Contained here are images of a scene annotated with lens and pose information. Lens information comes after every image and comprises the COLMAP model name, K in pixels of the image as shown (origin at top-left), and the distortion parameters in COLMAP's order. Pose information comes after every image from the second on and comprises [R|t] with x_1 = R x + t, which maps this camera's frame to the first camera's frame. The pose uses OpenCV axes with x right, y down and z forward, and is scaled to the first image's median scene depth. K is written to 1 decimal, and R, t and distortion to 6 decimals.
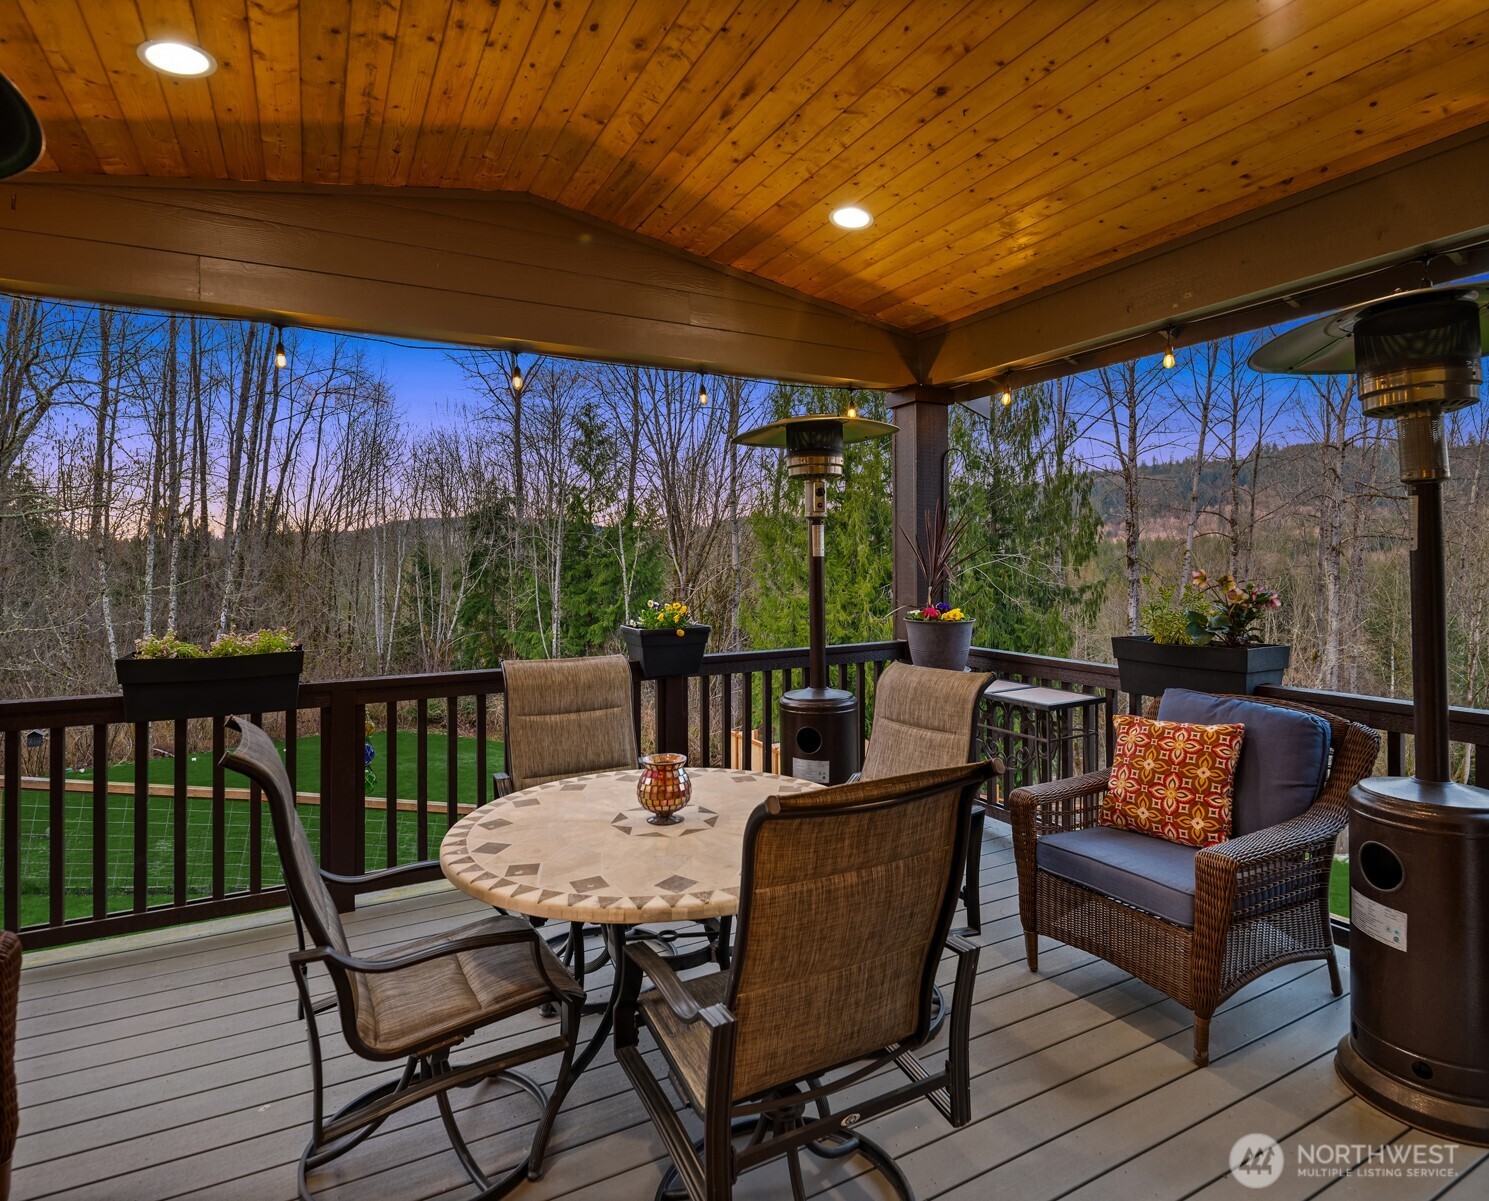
lens RADIAL K [[833.8, 0, 775.2], [0, 833.8, 569.7], [0, 0, 1]] dist [-0.002708, -0.002992]
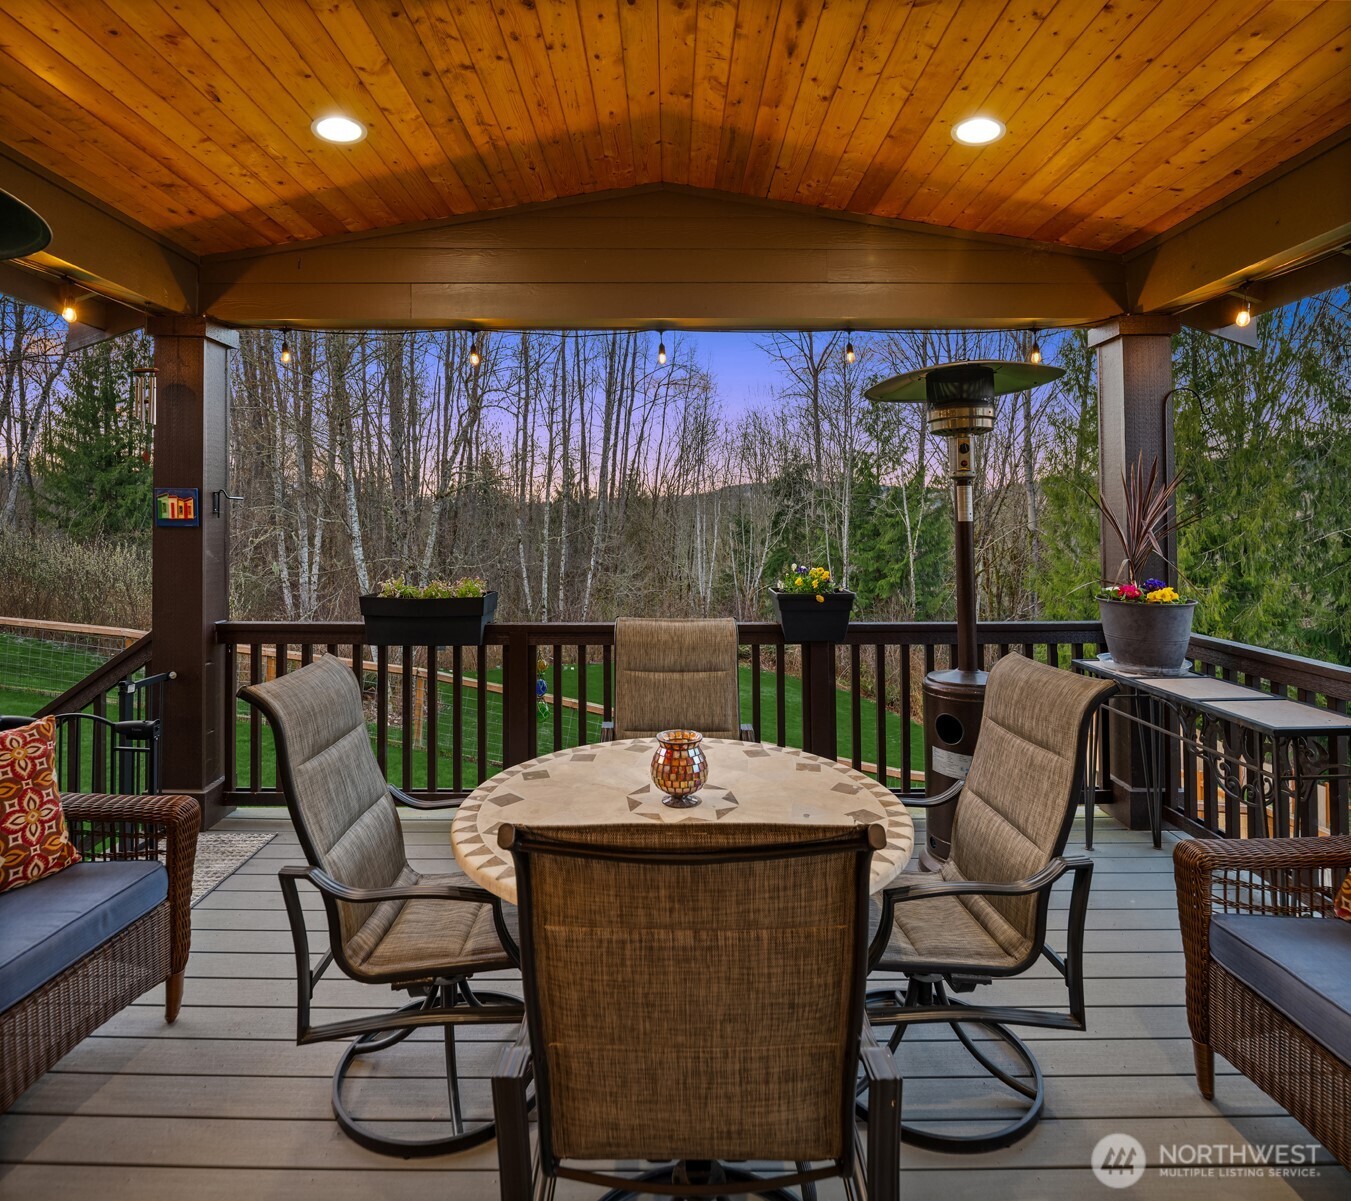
lens RADIAL K [[756.7, 0, 669.1], [0, 756.7, 512.2], [0, 0, 1]] dist [-0.000371, -0.002548]
pose [[0.871501, 0.001239, -0.490393, 0.202124], [-0.011540, 0.999772, -0.017983, -0.009036], [0.490259, 0.021331, 0.871316, 0.171384]]
